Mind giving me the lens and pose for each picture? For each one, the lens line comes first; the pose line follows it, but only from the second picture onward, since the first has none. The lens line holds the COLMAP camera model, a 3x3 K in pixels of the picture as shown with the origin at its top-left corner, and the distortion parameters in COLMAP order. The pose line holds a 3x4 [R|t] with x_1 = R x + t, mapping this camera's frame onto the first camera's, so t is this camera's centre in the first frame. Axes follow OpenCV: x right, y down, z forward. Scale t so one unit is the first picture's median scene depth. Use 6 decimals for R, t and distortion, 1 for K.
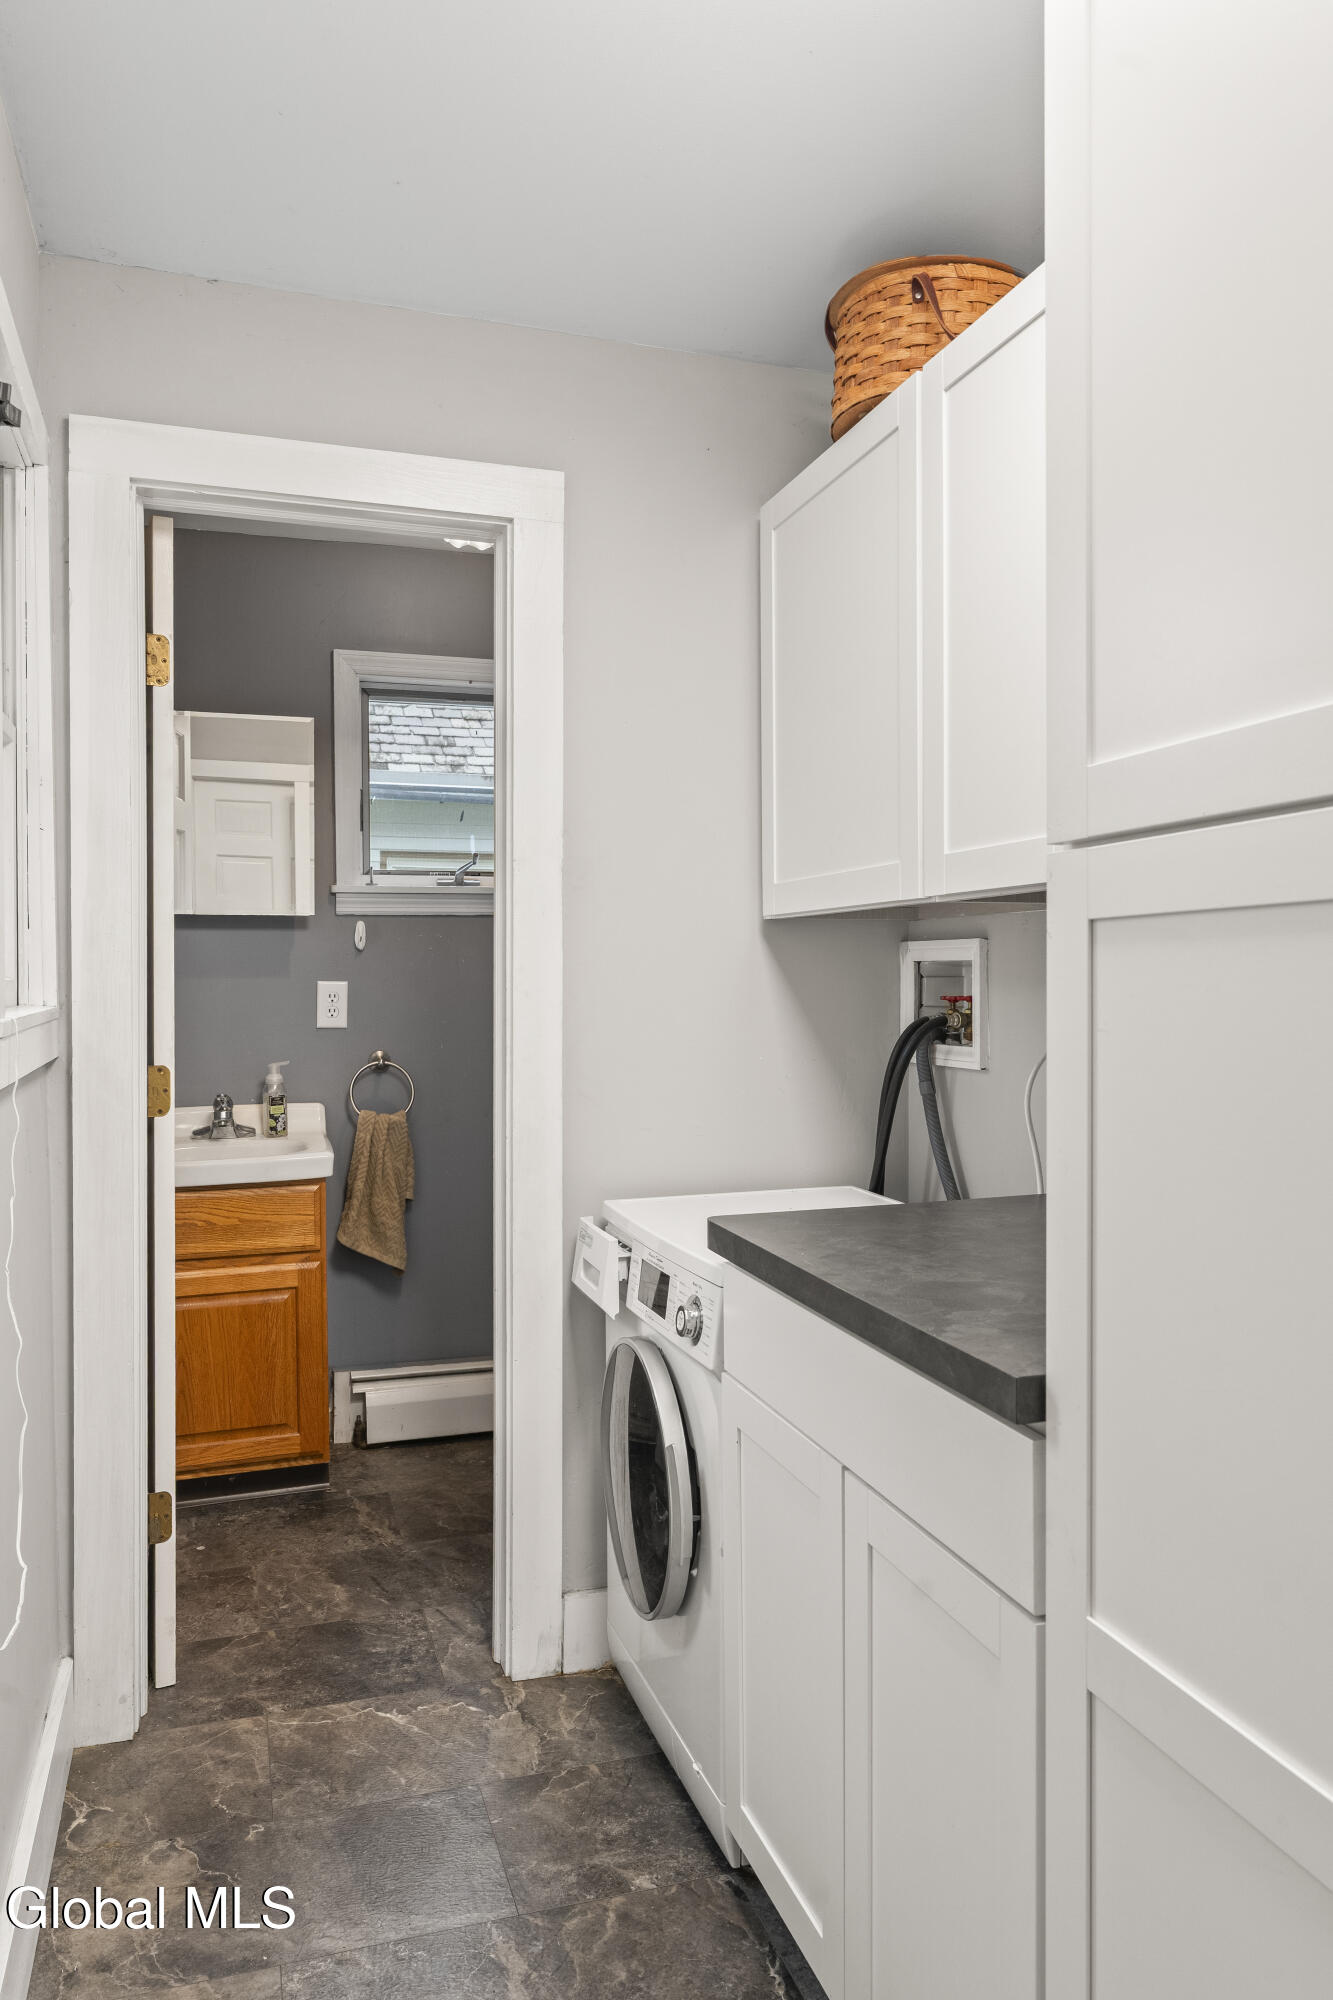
lens RADIAL K [[1368.1, 0, 661.7], [0, 1368.1, 994.1], [0, 0, 1]] dist [0.040244, 0.000740]
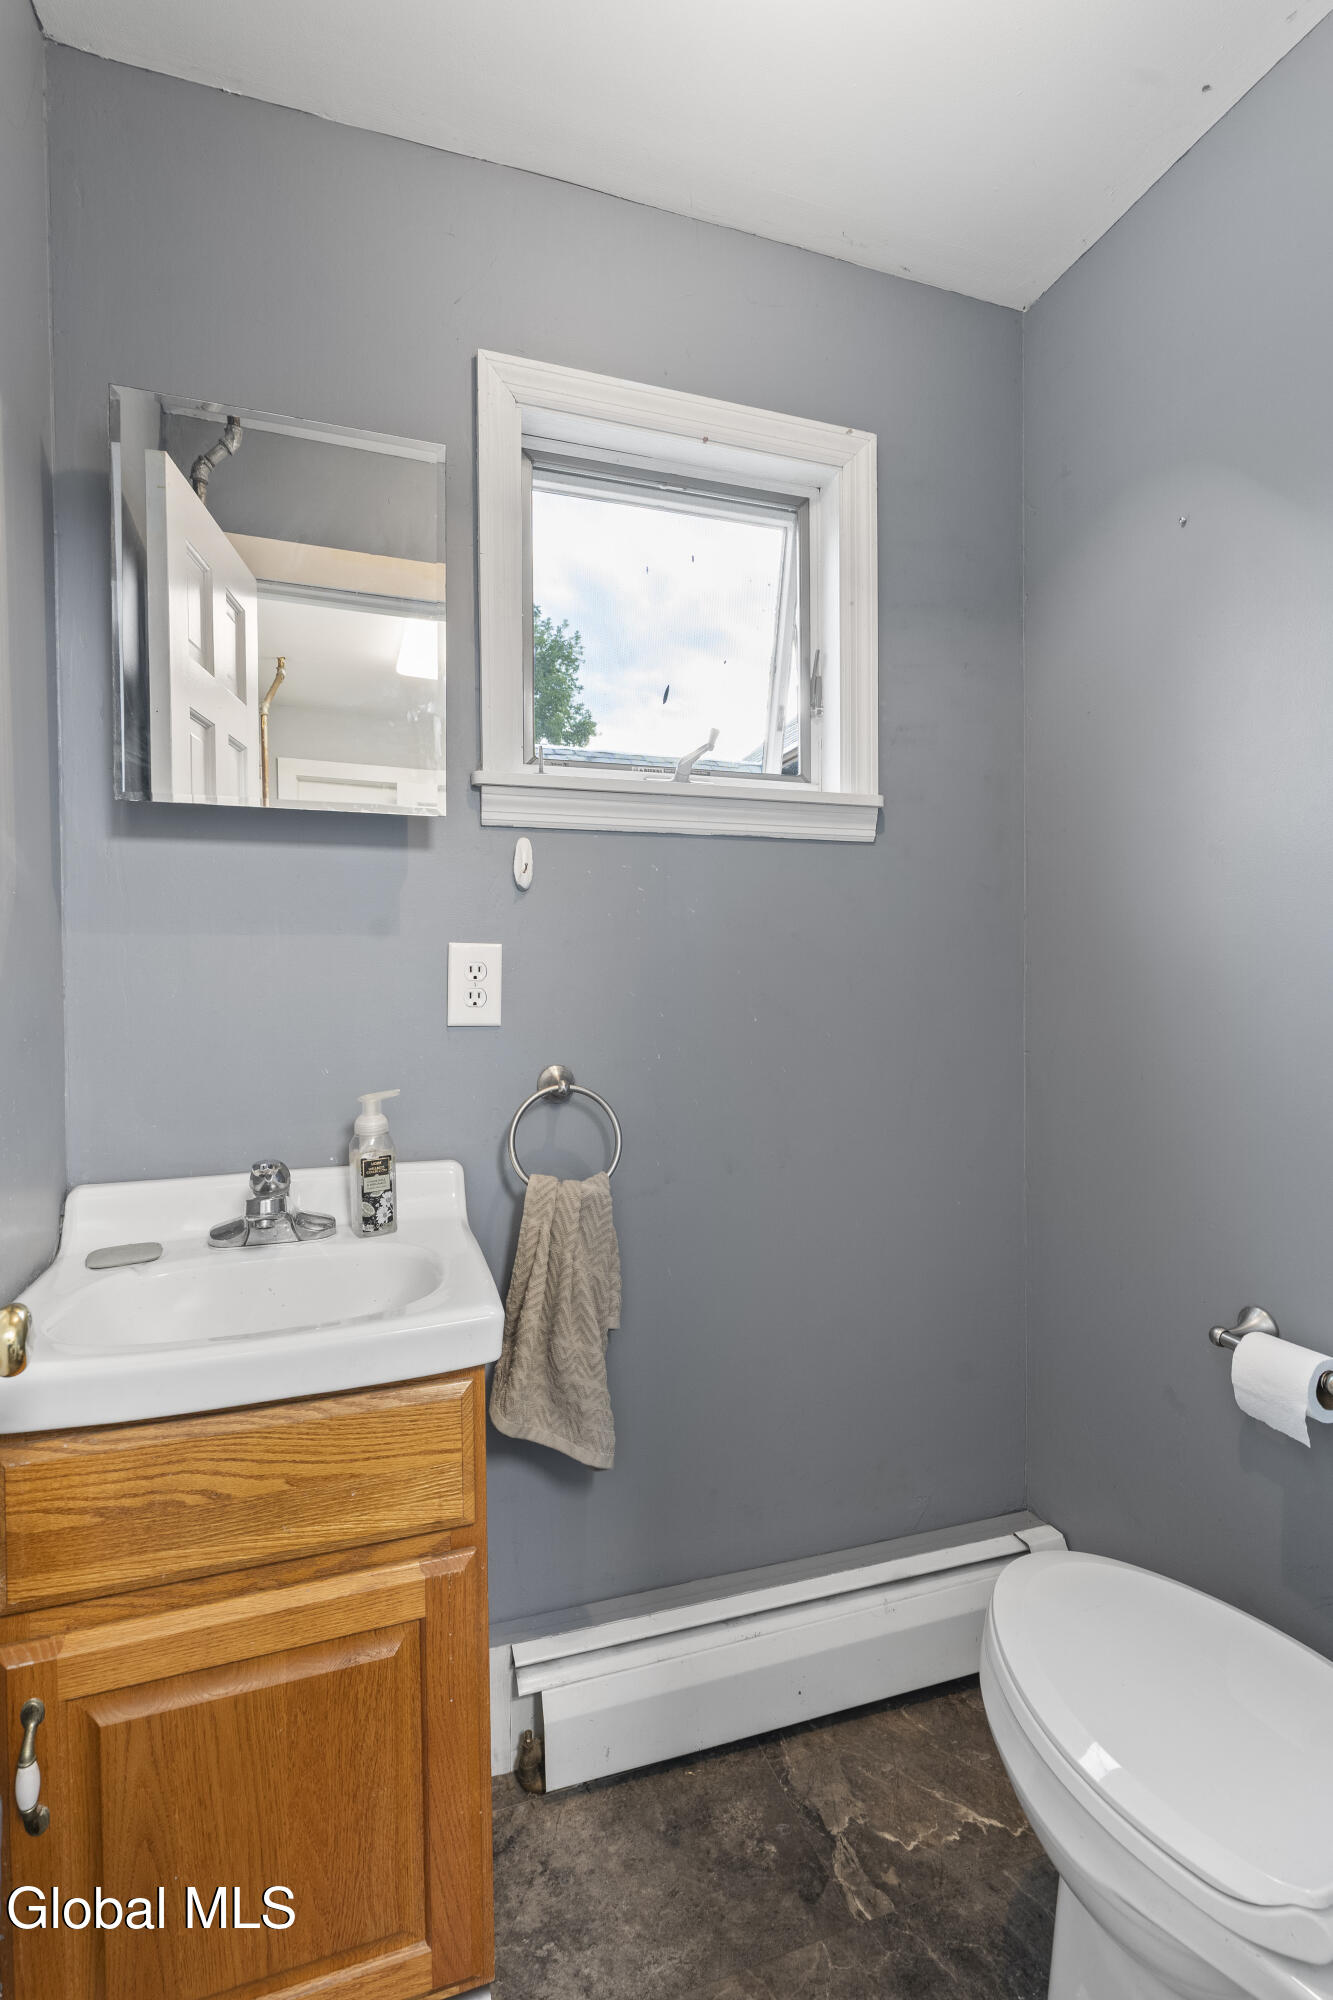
lens RADIAL K [[911.0, 0, 672.0], [0, 911.0, 1005.7], [0, 0, 1]] dist [0.002666, -0.000714]
pose [[0.999310, 0.001304, 0.037130, -0.178378], [-0.001707, 0.999940, 0.010821, 0.012612], [-0.037113, -0.010877, 0.999252, 0.641208]]
